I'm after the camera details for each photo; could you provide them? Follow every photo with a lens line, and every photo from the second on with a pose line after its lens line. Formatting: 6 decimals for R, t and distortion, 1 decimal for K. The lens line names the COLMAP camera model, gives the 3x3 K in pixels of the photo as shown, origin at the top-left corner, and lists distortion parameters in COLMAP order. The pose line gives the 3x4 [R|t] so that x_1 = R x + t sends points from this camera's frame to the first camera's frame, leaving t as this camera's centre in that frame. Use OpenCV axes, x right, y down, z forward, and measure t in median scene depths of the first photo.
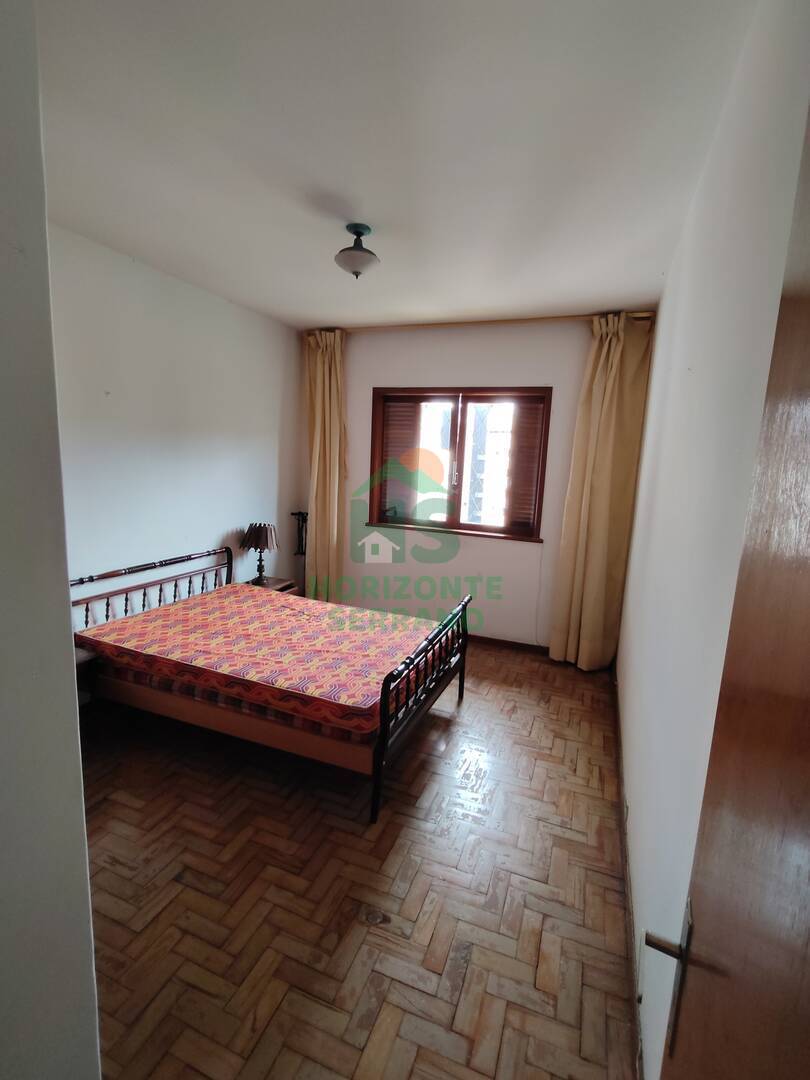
lens RADIAL K [[500.9, 0, 403.3], [0, 500.9, 537.7], [0, 0, 1]] dist [-0.005179, 0.003741]
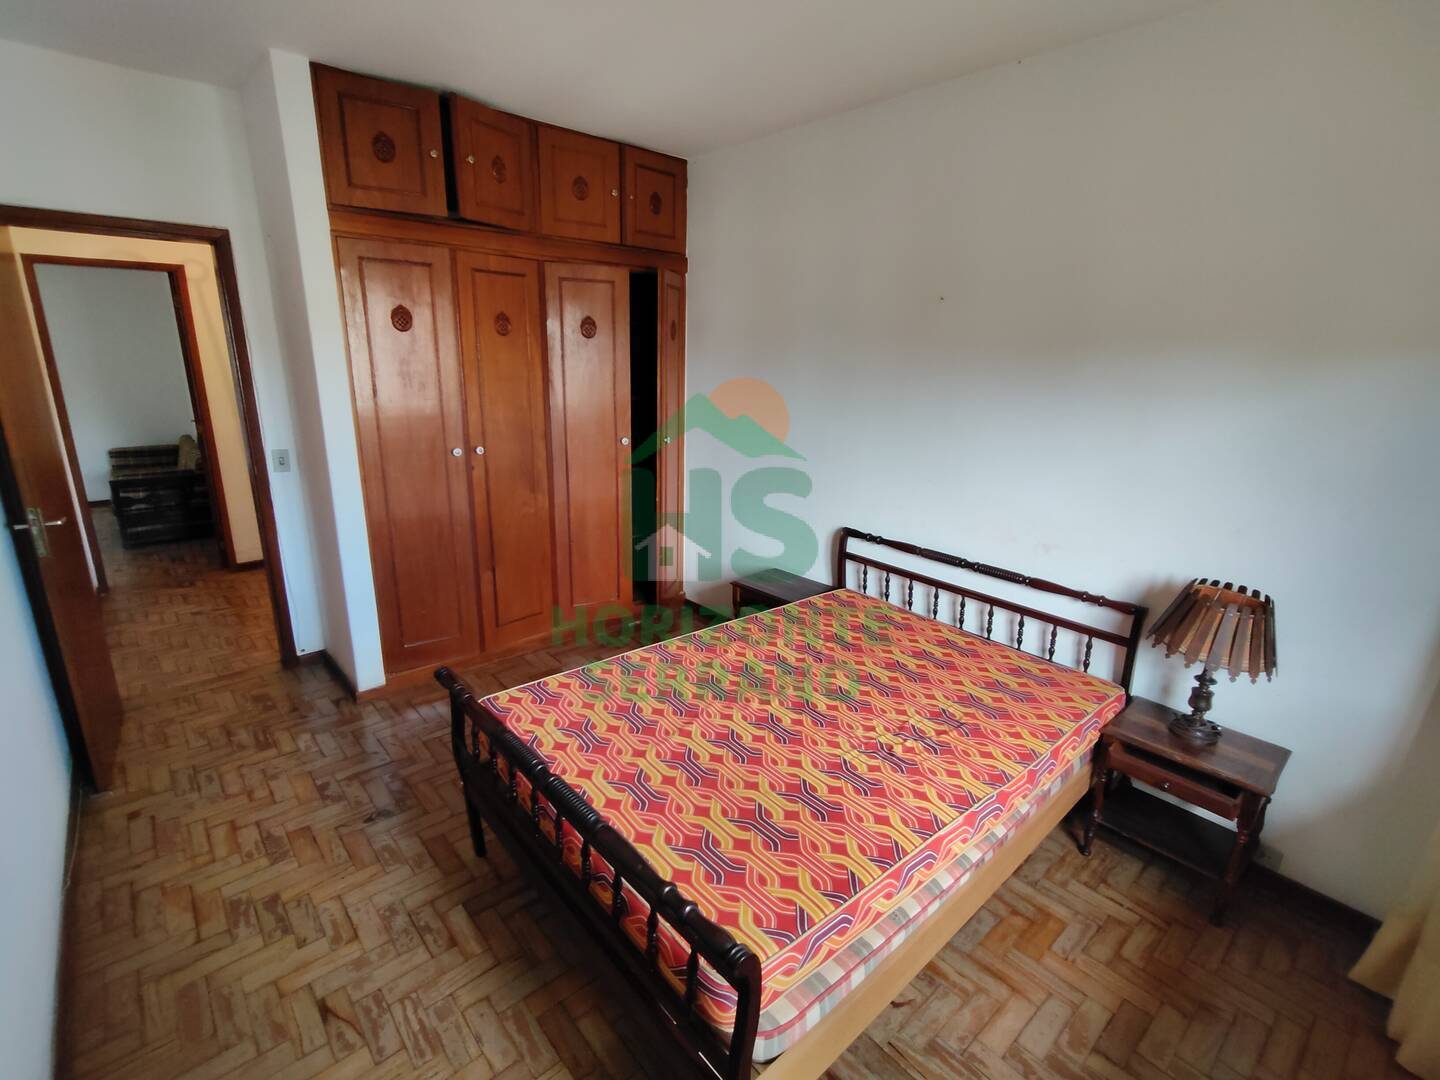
lens RADIAL K [[667.8, 0, 711.8], [0, 667.8, 541.3], [0, 0, 1]] dist [-0.005179, 0.003741]
pose [[-0.453318, 0.196667, -0.869382, 0.446136], [-0.189676, 0.931733, 0.309673, -0.202850], [0.870934, 0.305281, -0.385068, 1.212558]]
